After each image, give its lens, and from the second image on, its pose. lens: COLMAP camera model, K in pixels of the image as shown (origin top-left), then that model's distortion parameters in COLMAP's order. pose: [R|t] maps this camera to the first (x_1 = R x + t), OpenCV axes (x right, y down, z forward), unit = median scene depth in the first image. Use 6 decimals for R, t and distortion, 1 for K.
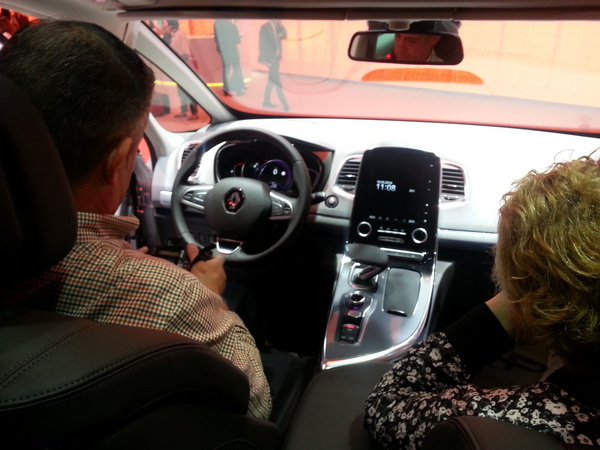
lens RADIAL K [[459.4, 0, 300.0], [0, 459.4, 225.0], [0, 0, 1]] dist [0.000352, 0.002580]
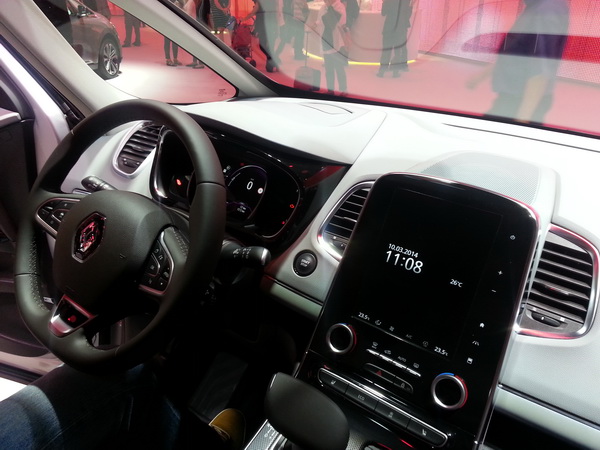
lens RADIAL K [[459.4, 0, 300.0], [0, 459.4, 225.0], [0, 0, 1]] dist [0.000352, 0.002580]
pose [[0.944033, 0.177182, -0.278224, 0.211692], [-0.168262, 0.984161, 0.055820, -0.127630], [0.283707, -0.005881, 0.958893, 0.520762]]
